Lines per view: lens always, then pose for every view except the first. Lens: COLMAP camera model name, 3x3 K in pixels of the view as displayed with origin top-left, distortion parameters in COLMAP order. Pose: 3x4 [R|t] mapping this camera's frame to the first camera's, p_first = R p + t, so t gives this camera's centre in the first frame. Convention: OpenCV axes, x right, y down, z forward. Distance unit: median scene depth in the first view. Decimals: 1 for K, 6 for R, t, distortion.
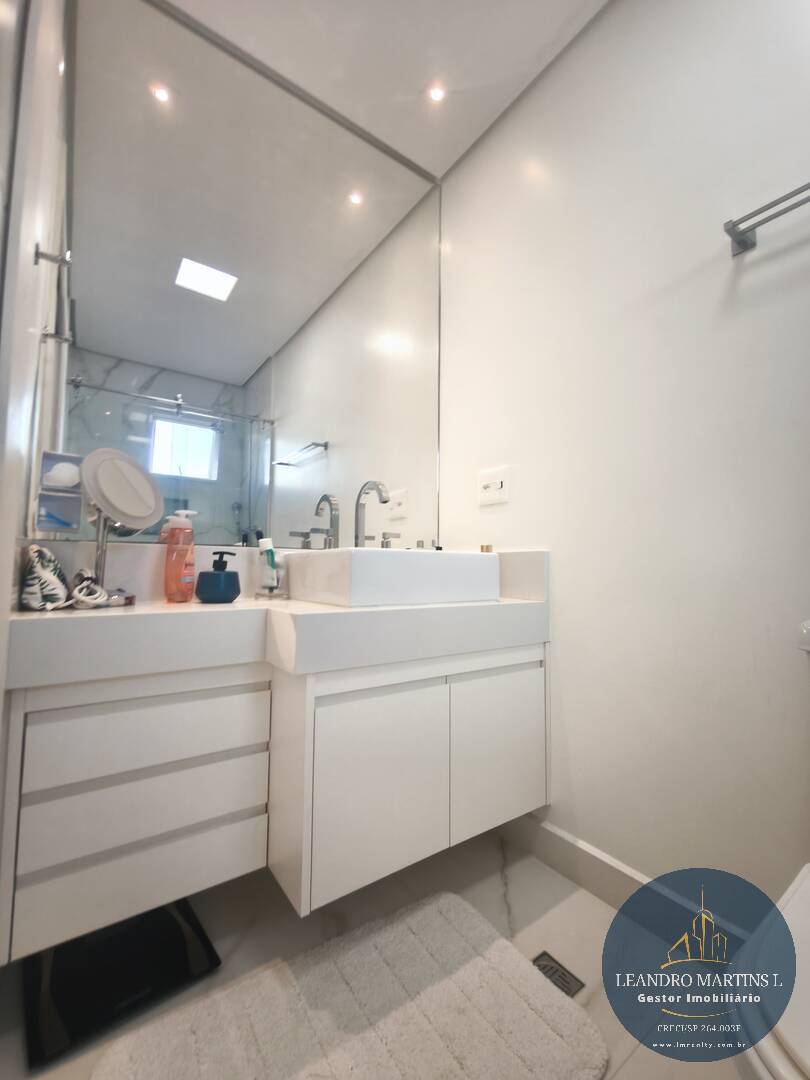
lens RADIAL K [[451.6, 0, 410.3], [0, 451.6, 539.5], [0, 0, 1]] dist [0.000461, 0.000165]
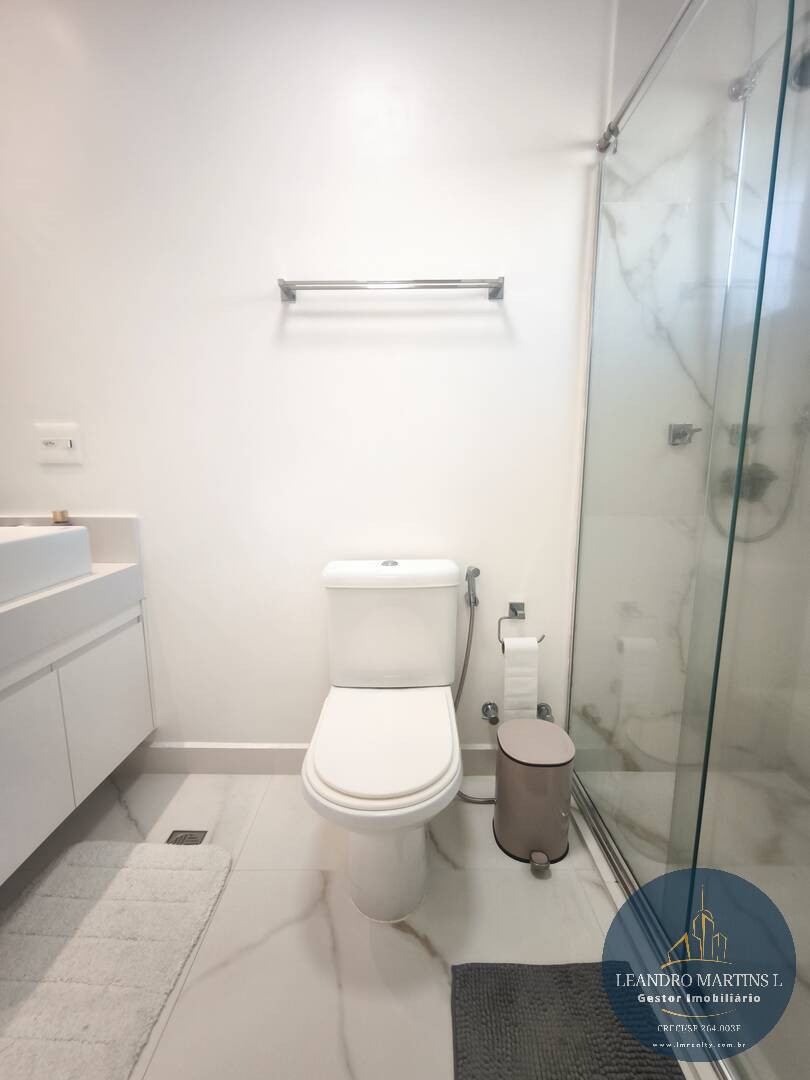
lens RADIAL K [[449.9, 0, 399.6], [0, 449.9, 540.6], [0, 0, 1]] dist [-0.002028, 0.000139]
pose [[0.600254, -0.141220, 0.787243, -0.201965], [-0.043312, 0.977105, 0.208303, -0.205474], [-0.798636, -0.159132, 0.580395, -0.146343]]
